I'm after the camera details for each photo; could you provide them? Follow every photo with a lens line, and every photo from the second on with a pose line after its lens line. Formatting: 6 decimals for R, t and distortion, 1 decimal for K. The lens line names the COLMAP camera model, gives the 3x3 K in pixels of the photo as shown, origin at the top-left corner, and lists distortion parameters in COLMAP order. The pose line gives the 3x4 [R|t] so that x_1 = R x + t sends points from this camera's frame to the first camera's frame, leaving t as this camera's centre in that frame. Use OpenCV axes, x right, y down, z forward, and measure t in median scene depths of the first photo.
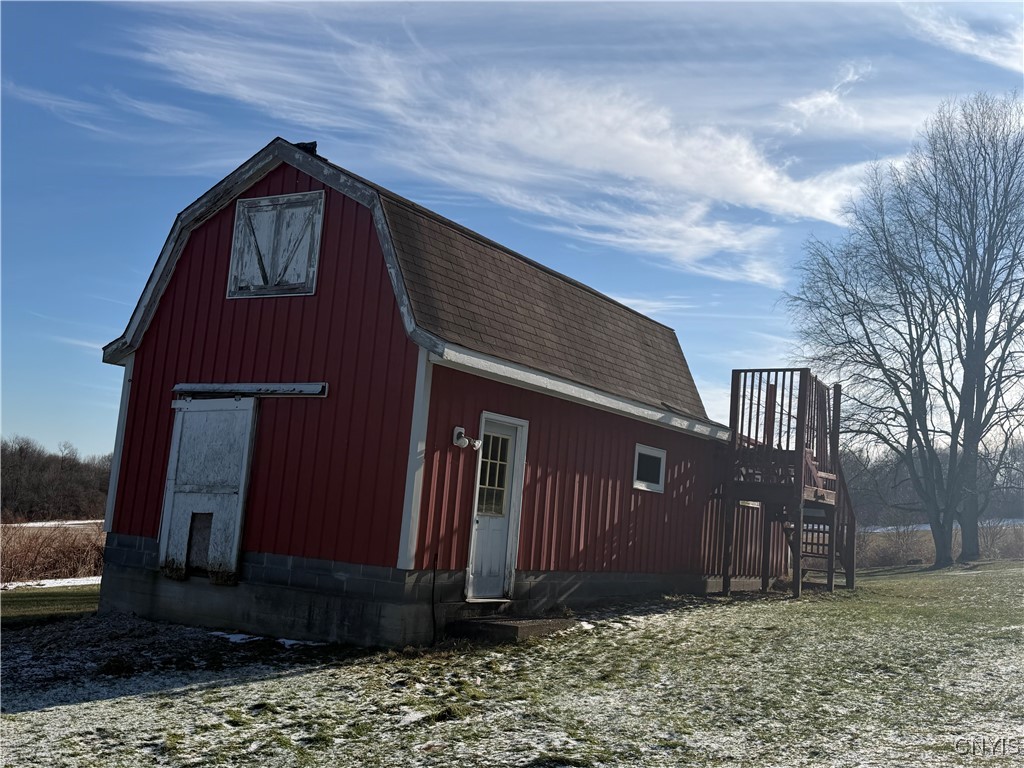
lens RADIAL K [[1084.2, 0, 513.3], [0, 1084.2, 383.9], [0, 0, 1]] dist [0.015374, 0.000000]
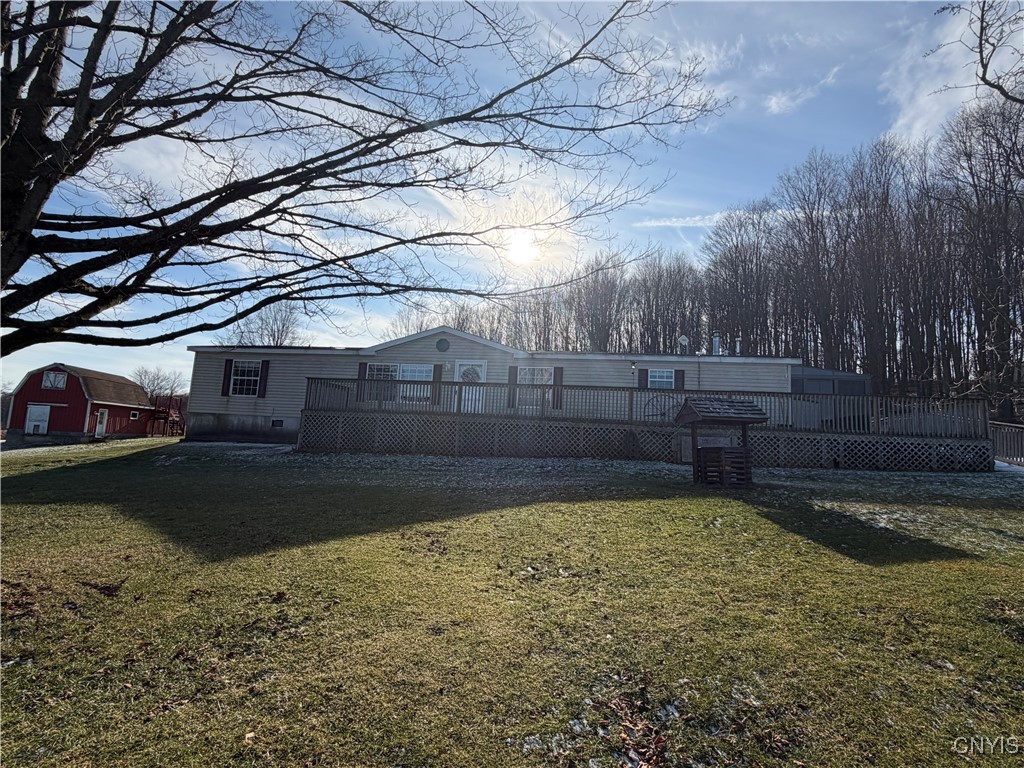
lens RADIAL K [[472.2, 0, 509.9], [0, 472.2, 386.0], [0, 0, 1]] dist [-0.001407, -0.000315]
pose [[0.725687, 0.037029, 0.687028, -0.189538], [-0.077285, 0.996618, 0.027919, -0.377727], [-0.683670, -0.073358, 0.726095, -2.721816]]
